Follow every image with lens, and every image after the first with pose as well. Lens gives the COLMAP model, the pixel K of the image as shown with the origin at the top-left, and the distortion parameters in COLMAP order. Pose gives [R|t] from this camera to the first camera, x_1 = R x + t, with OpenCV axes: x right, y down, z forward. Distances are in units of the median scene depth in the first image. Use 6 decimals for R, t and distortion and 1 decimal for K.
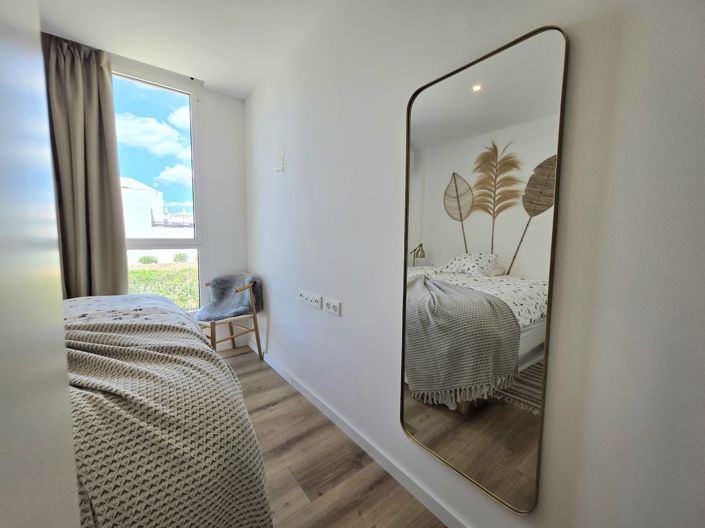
lens RADIAL K [[283.8, 0, 351.1], [0, 283.8, 263.0], [0, 0, 1]] dist [-0.004537, 0.001407]
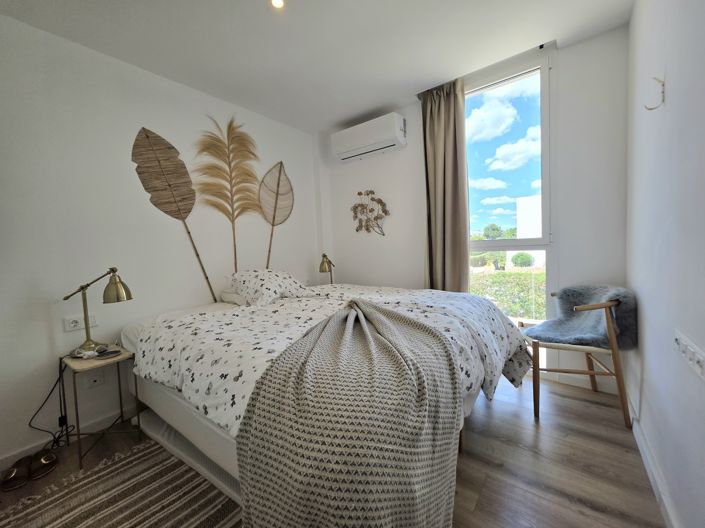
lens RADIAL K [[283.8, 0, 351.1], [0, 283.8, 262.0], [0, 0, 1]] dist [-0.004537, 0.001407]
pose [[0.243836, 0.028359, -0.969402, 0.128080], [-0.041979, 0.998944, 0.018665, -0.006744], [0.968907, 0.036143, 0.244769, 0.262352]]
